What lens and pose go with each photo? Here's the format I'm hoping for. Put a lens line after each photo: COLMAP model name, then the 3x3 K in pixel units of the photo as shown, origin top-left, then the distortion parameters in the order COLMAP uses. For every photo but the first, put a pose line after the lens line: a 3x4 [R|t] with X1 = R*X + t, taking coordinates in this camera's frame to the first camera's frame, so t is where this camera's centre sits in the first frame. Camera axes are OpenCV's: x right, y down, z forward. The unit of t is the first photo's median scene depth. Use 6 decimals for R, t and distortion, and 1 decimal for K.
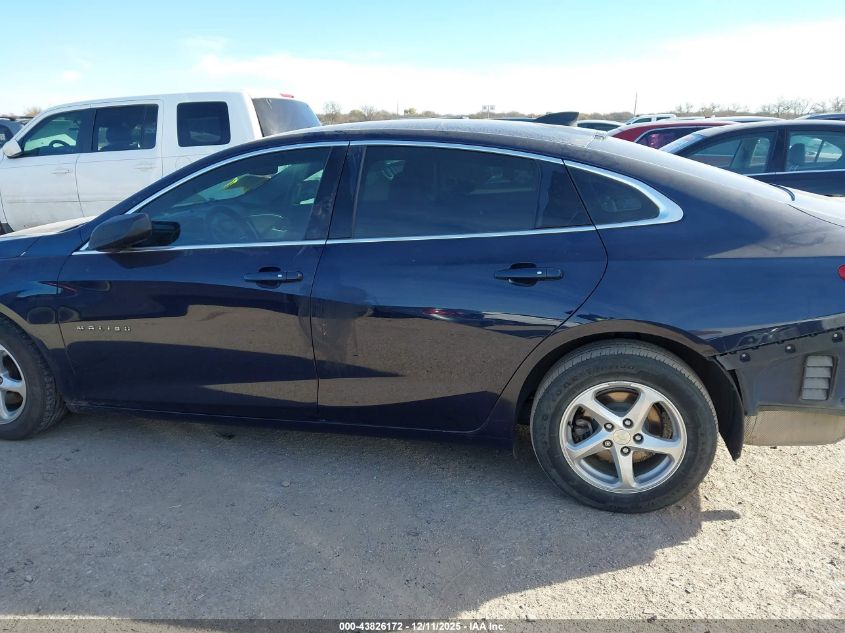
lens RADIAL K [[655.8, 0, 422.5], [0, 655.8, 316.5], [0, 0, 1]] dist [0.003218, 0.003169]
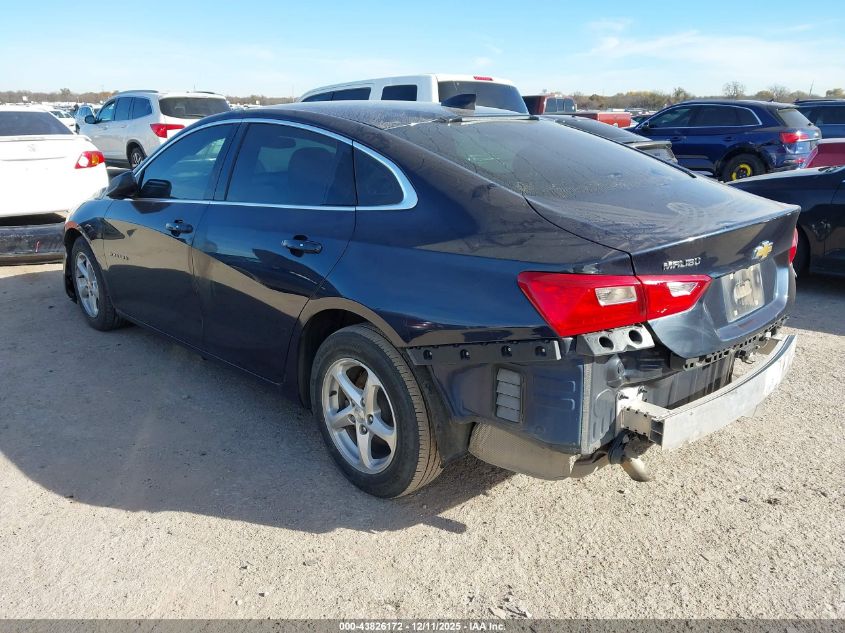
lens RADIAL K [[668.0, 0, 422.5], [0, 668.0, 279.1], [0, 0, 1]] dist [-0.006077, -0.002189]
pose [[0.855095, 0.139607, -0.499321, 0.869723], [-0.153688, 0.988033, 0.013053, -0.052901], [0.495168, 0.065578, 0.866319, 0.134734]]
